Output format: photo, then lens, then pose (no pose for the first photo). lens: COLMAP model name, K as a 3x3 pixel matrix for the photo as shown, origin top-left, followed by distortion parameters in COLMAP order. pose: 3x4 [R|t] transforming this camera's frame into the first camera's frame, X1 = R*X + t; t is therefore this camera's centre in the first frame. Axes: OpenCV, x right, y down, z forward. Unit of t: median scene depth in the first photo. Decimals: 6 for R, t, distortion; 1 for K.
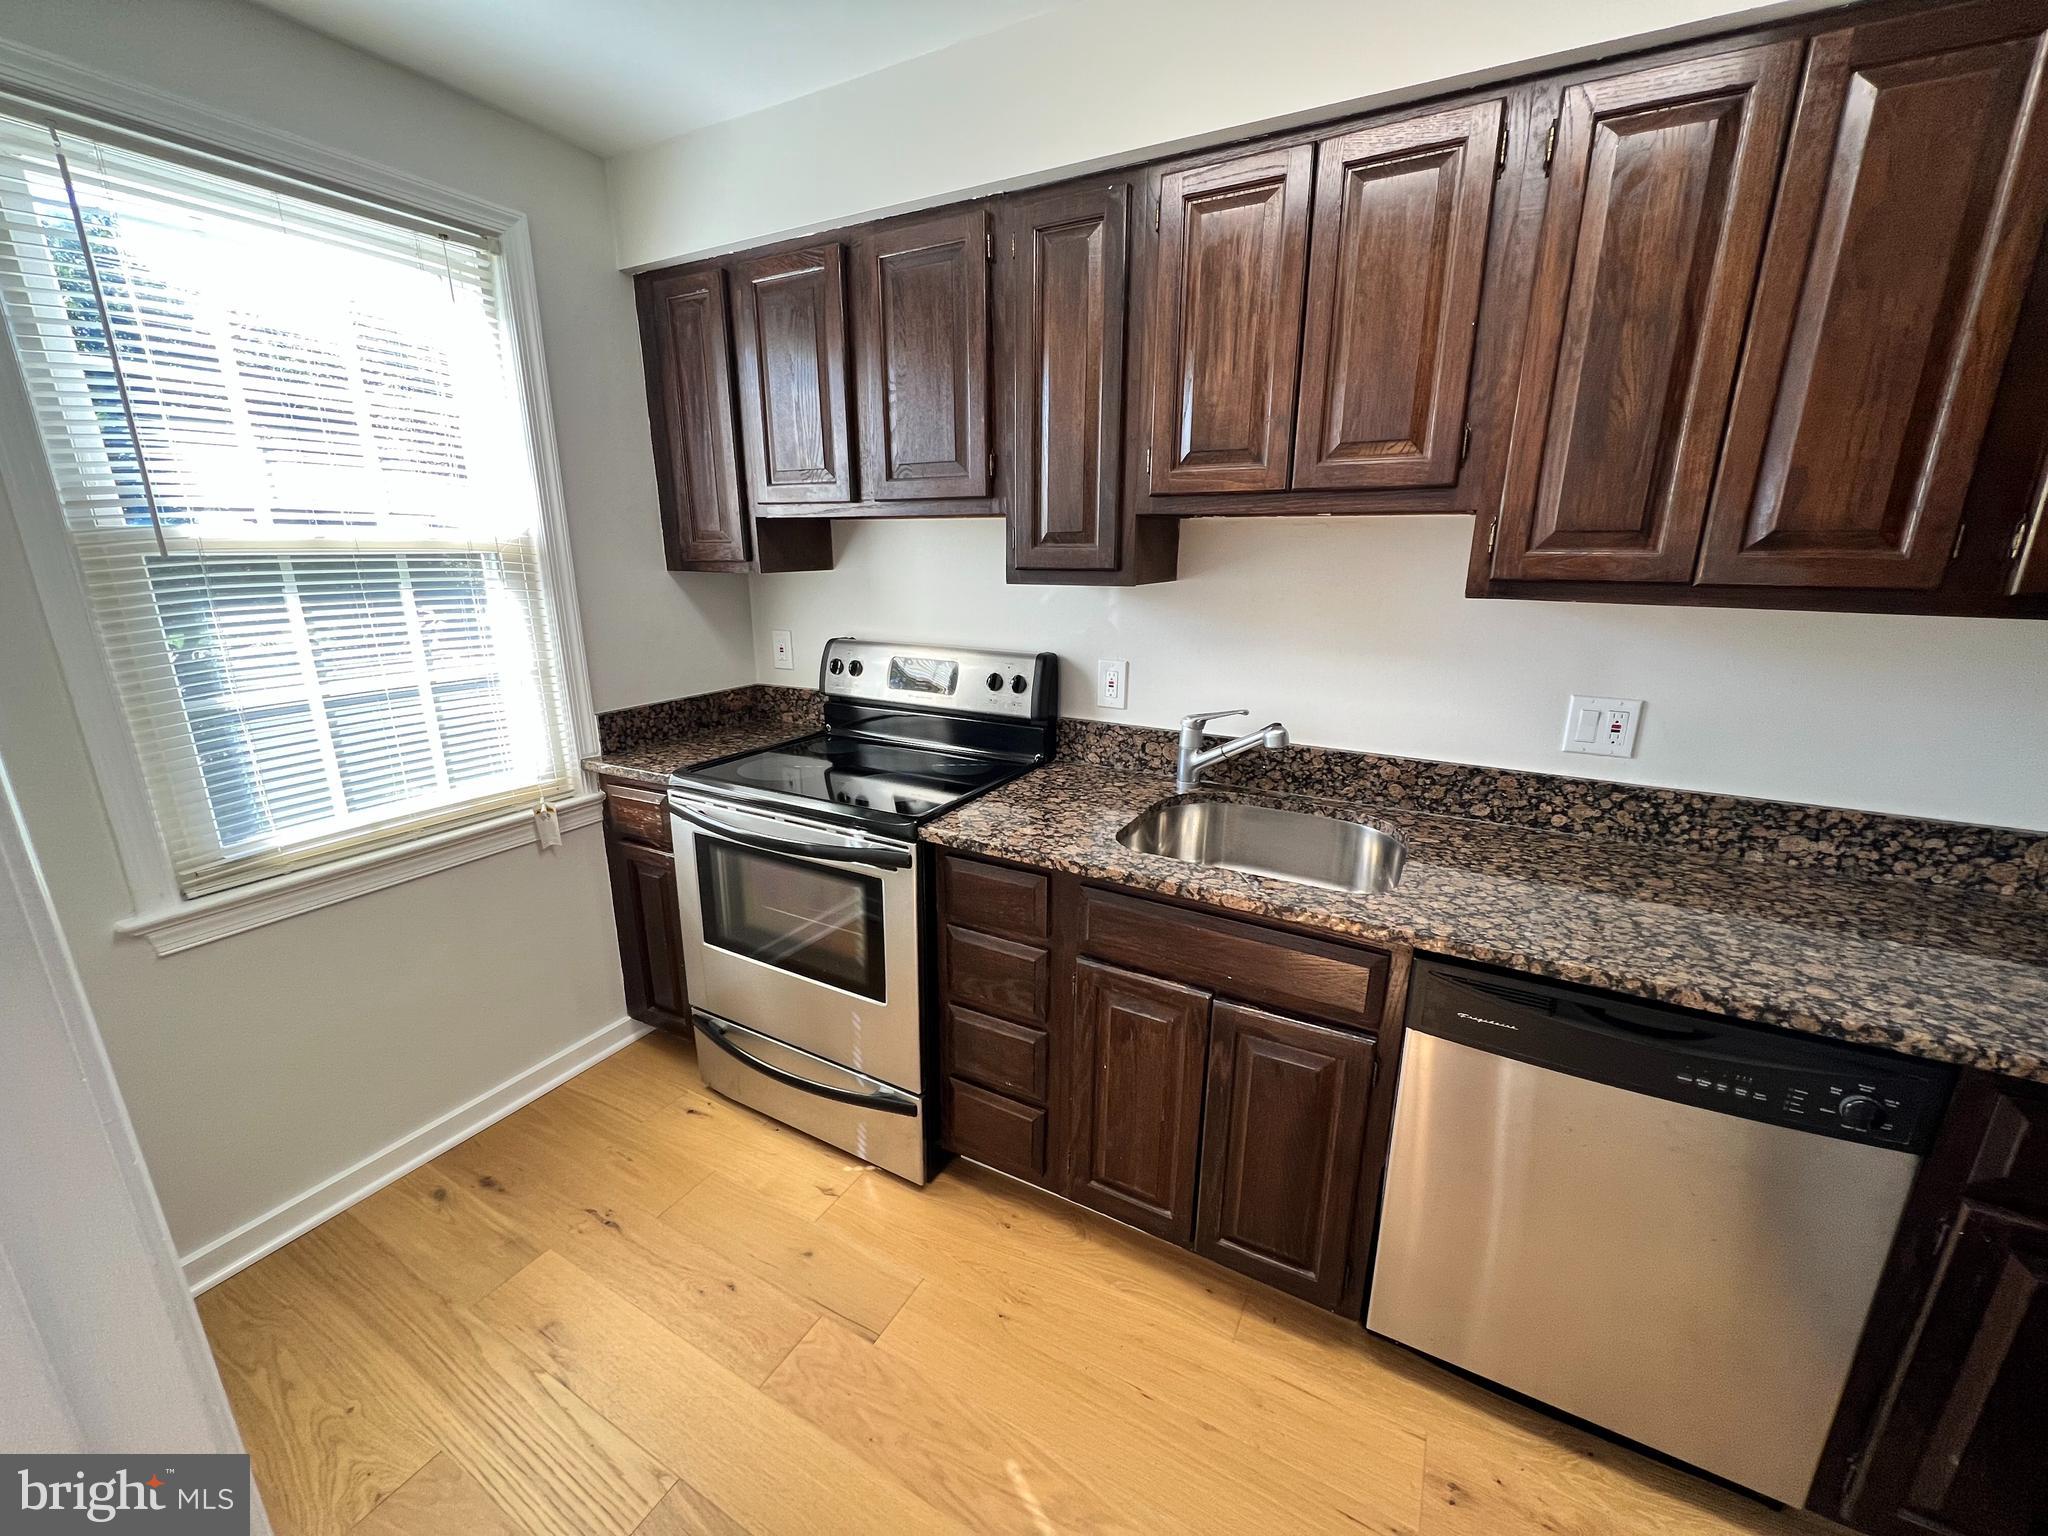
lens RADIAL K [[815.8, 0, 1024.4], [0, 815.8, 765.9], [0, 0, 1]] dist [-0.002695, 0.000033]
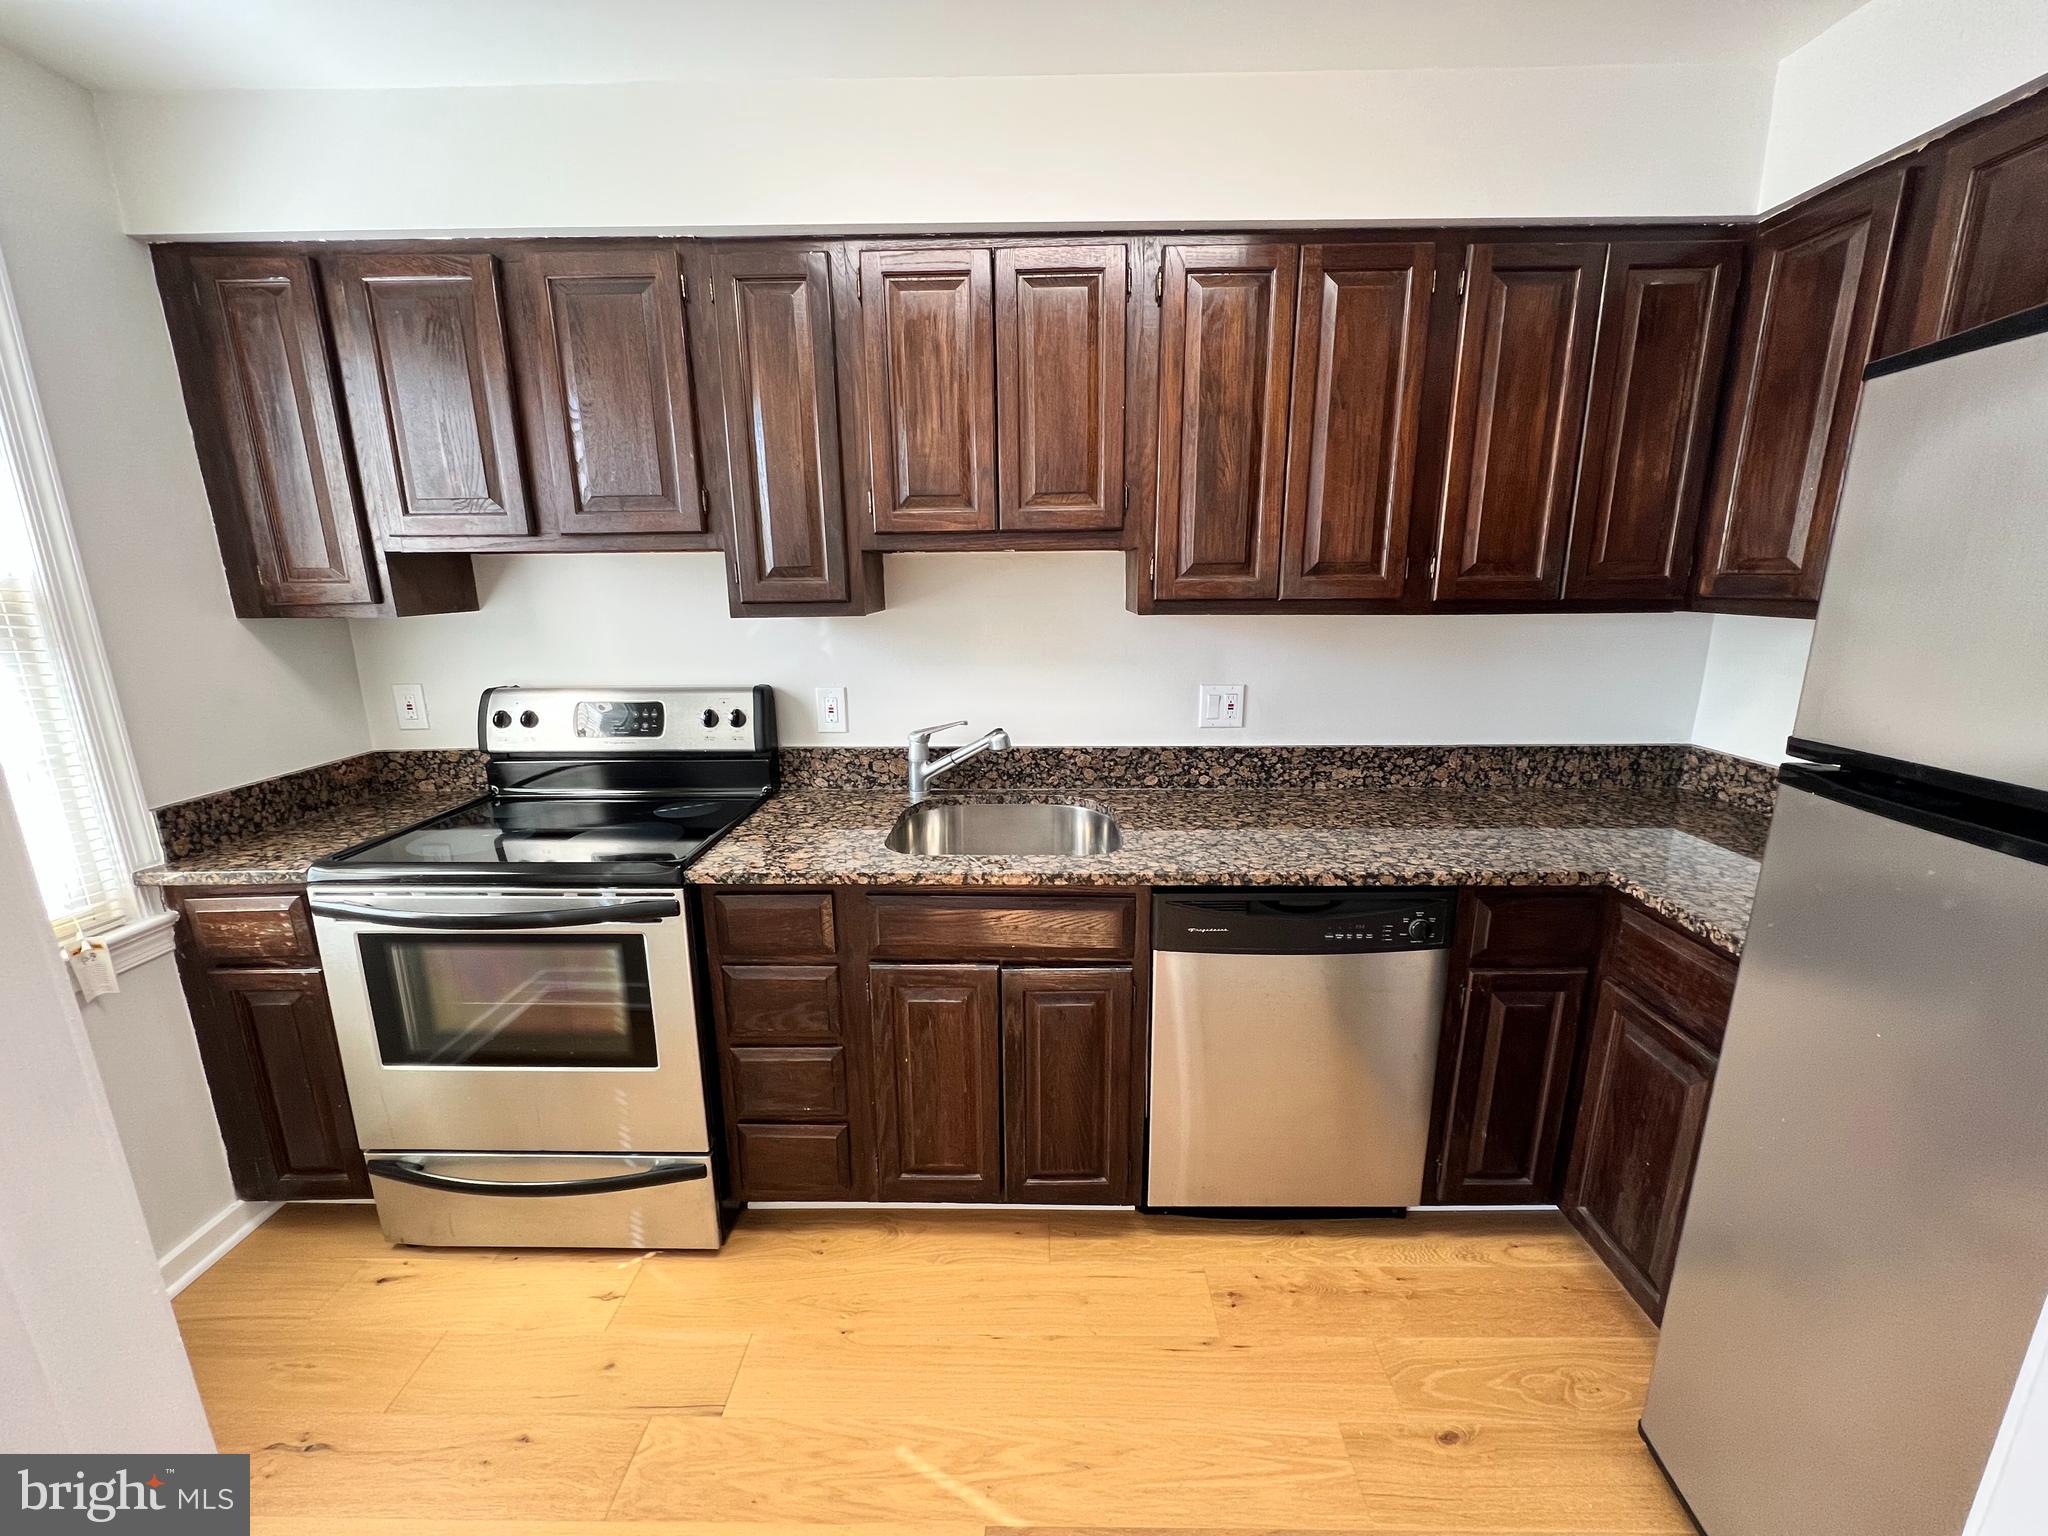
lens RADIAL K [[815.8, 0, 1018.2], [0, 815.8, 767.7], [0, 0, 1]] dist [-0.002695, 0.000033]
pose [[0.882735, -0.118519, 0.454678, -0.203082], [0.134626, 0.990892, -0.003077, 0.010324], [-0.450172, 0.063928, 0.890650, -0.043659]]
